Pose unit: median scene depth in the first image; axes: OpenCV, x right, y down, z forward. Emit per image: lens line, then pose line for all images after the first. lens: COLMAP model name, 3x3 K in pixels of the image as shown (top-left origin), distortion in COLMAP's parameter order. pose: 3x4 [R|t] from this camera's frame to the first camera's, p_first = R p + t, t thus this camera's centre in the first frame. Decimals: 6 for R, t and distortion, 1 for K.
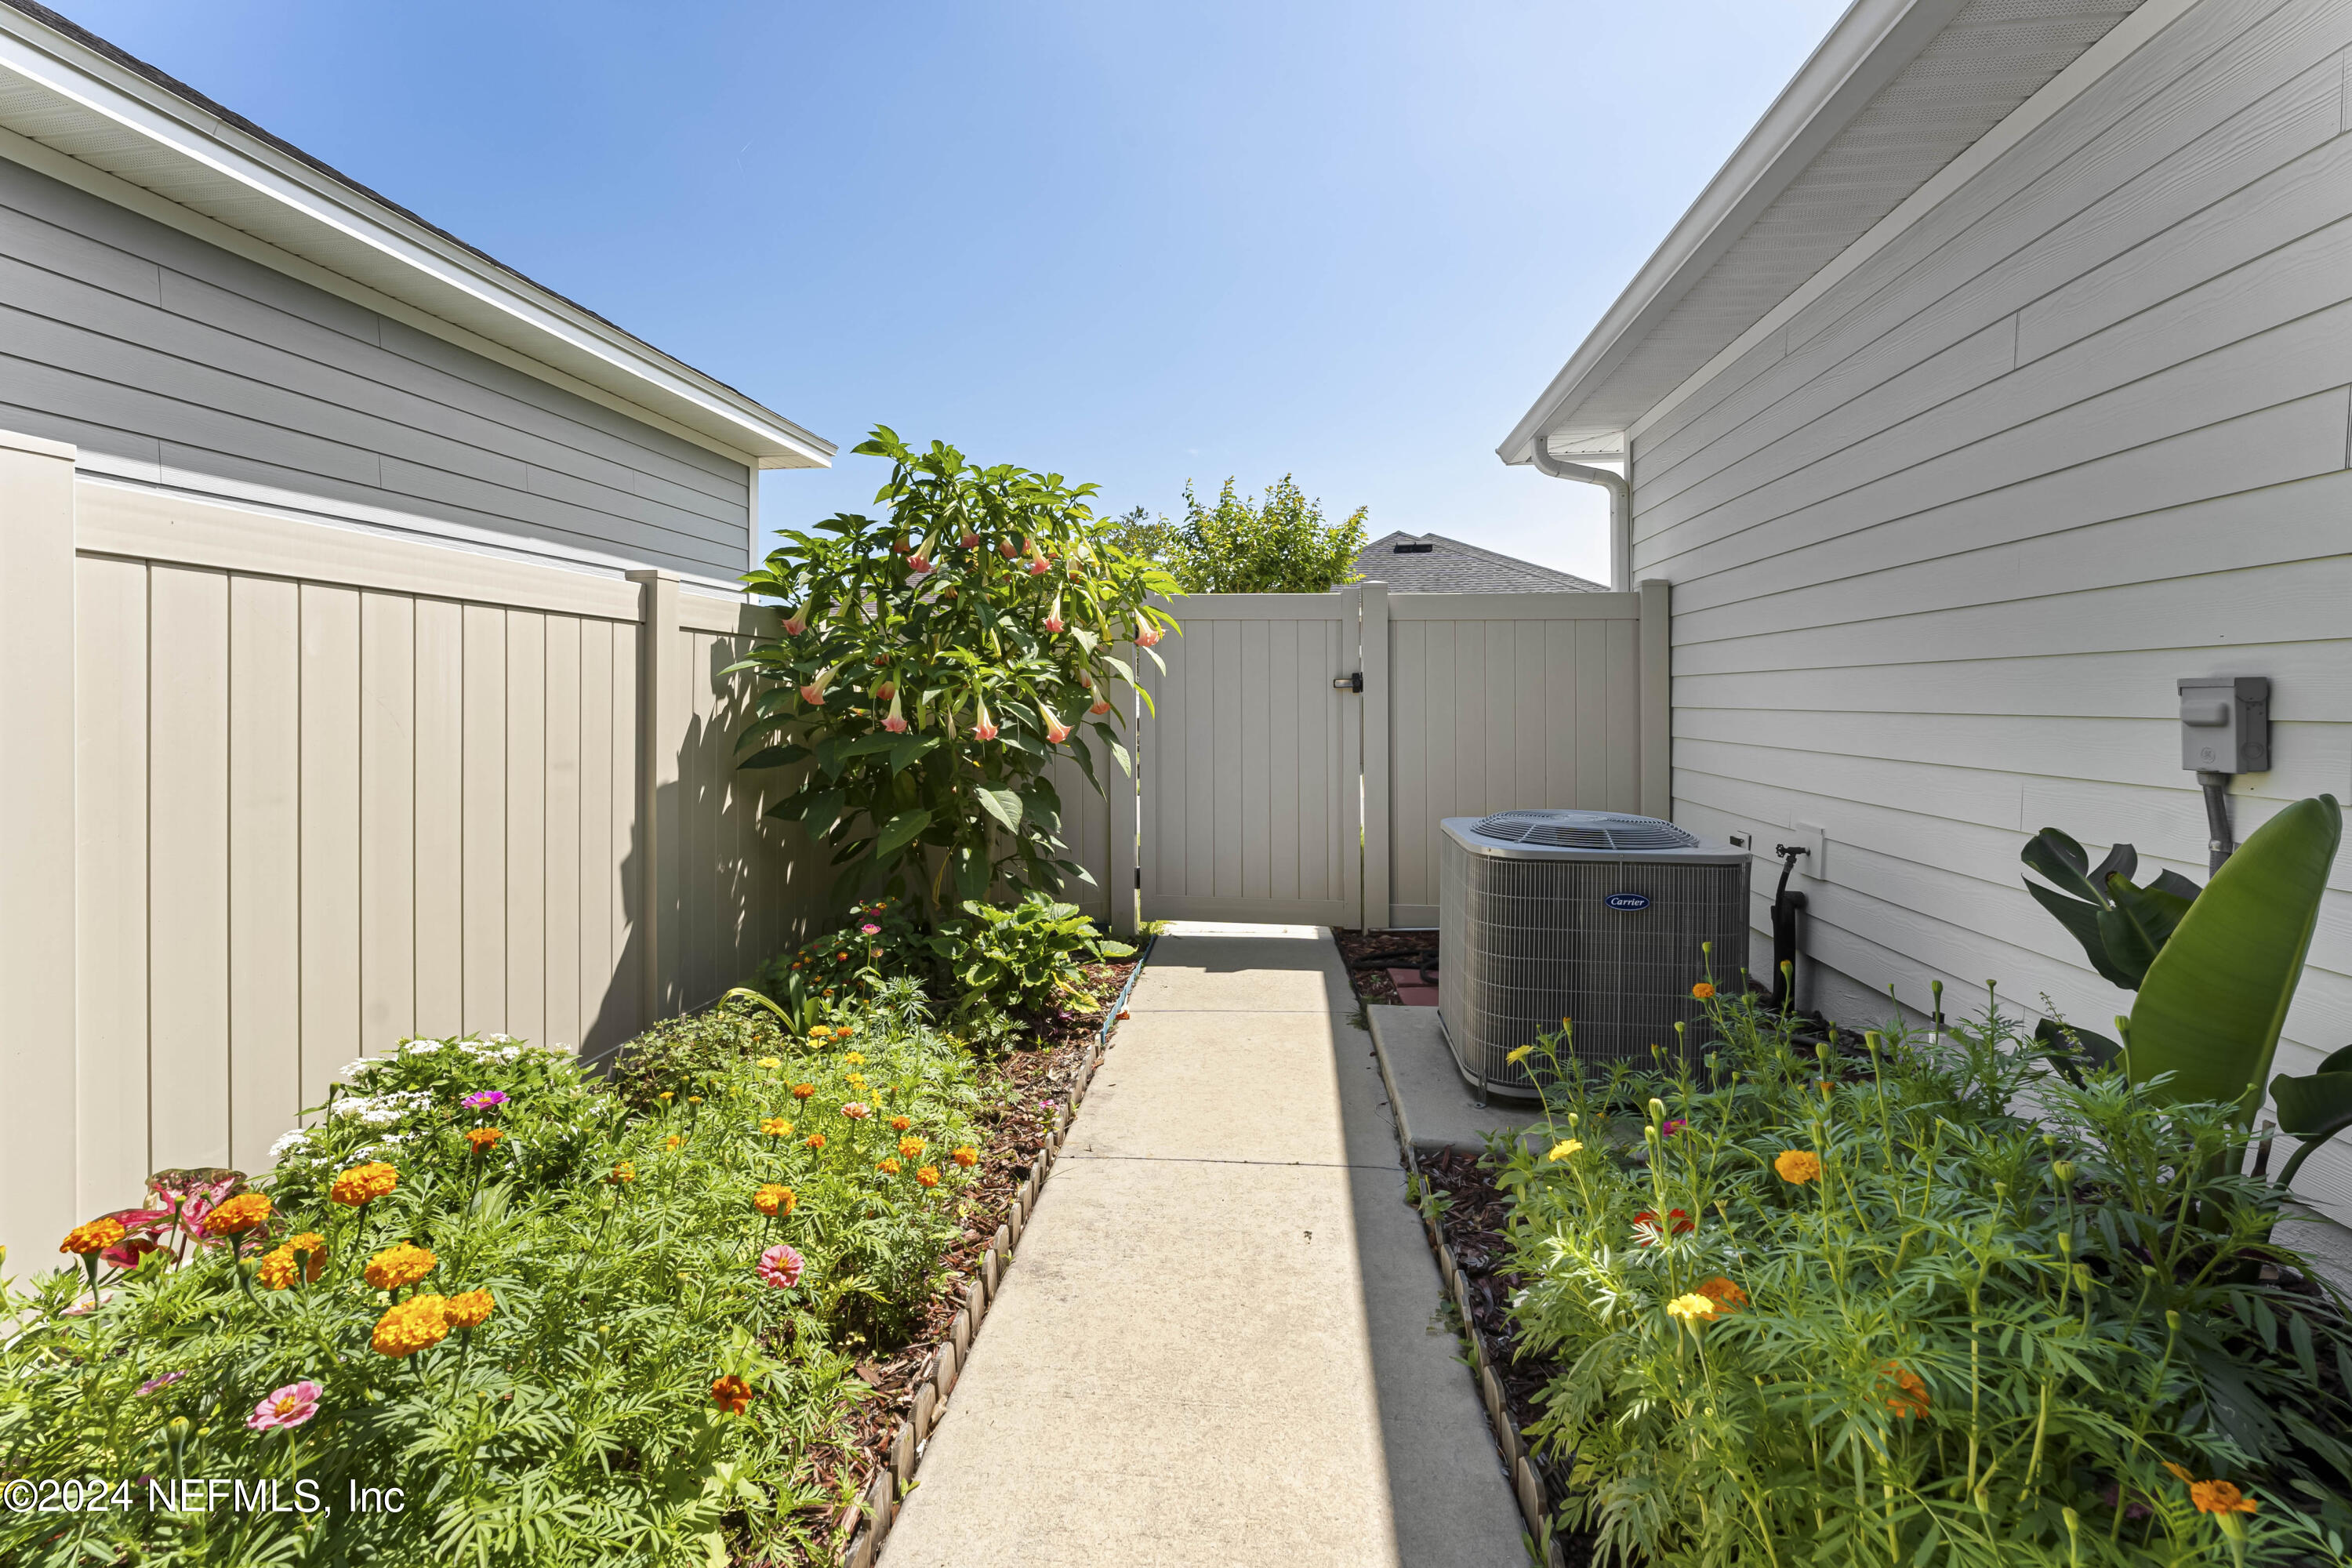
lens RADIAL K [[942.8, 0, 1173.3], [0, 942.8, 699.0], [0, 0, 1]] dist [-0.001864, 0.000701]
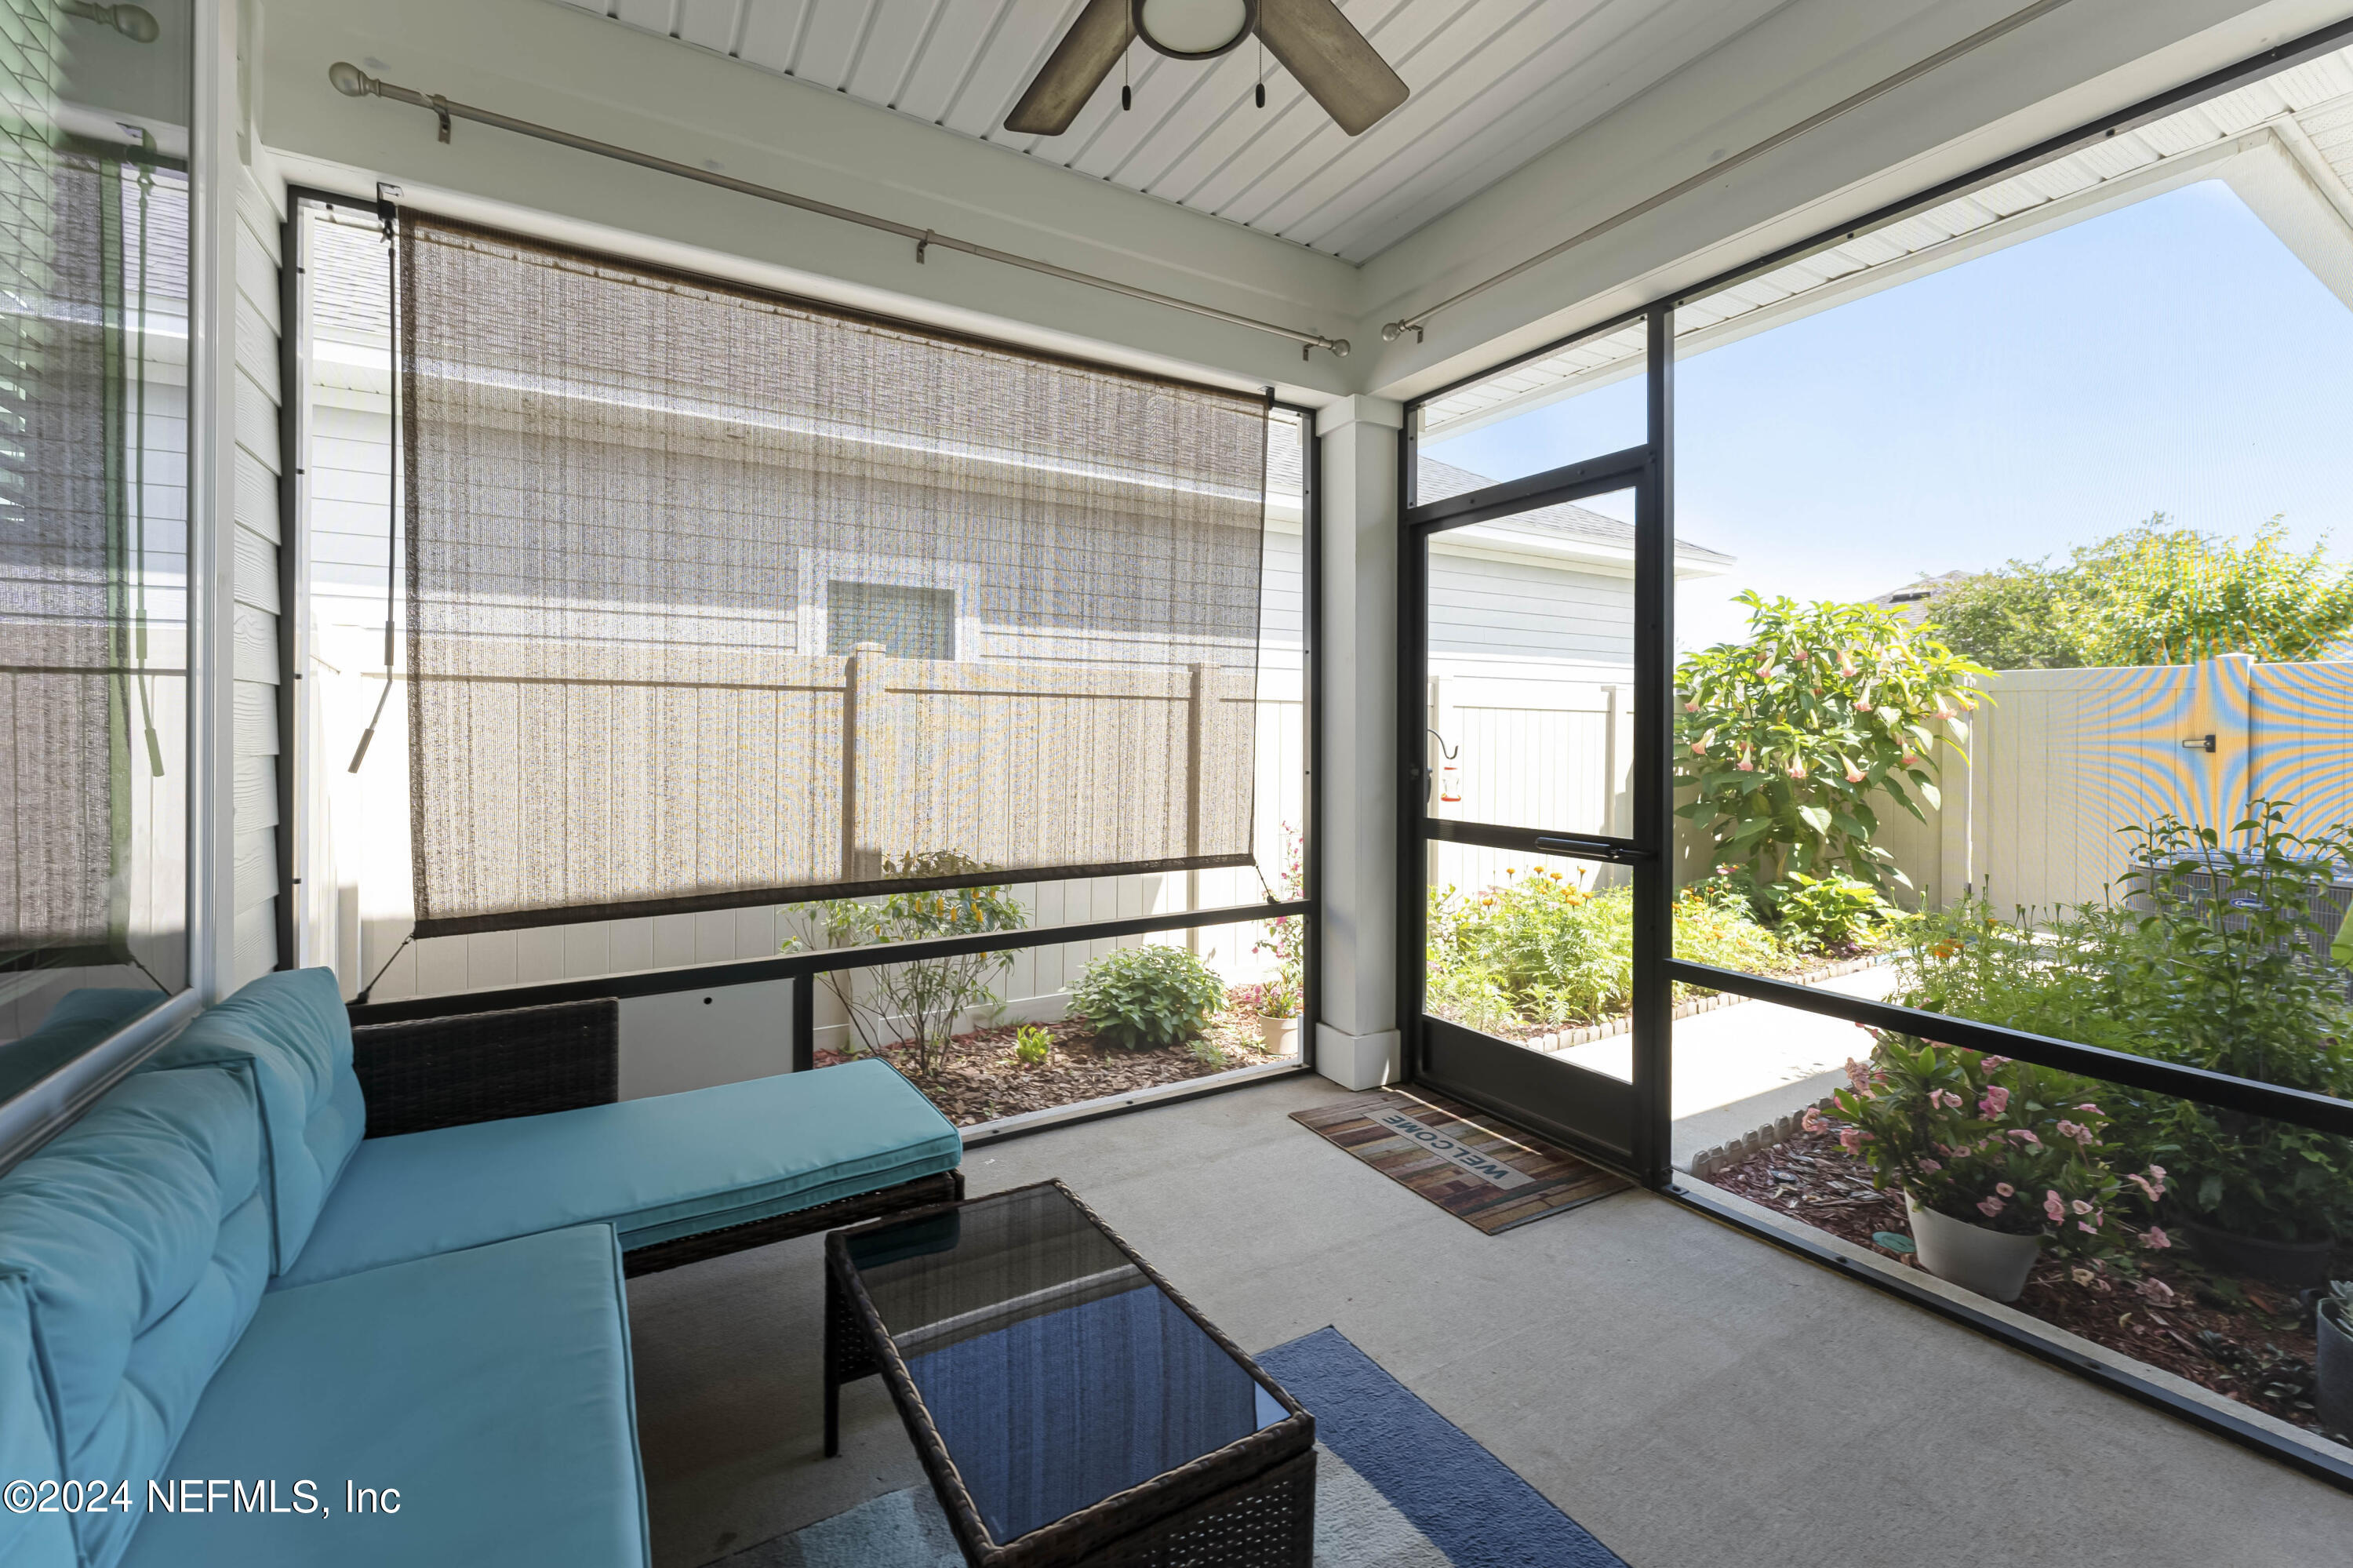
lens RADIAL K [[943.2, 0, 1186.2], [0, 943.2, 734.7], [0, 0, 1]] dist [-0.001864, 0.000701]
pose [[0.614606, 0.010207, -0.788769, 0.420232], [-0.005551, 0.999947, 0.008615, -0.038870], [0.788815, -0.000916, 0.614630, -0.850141]]
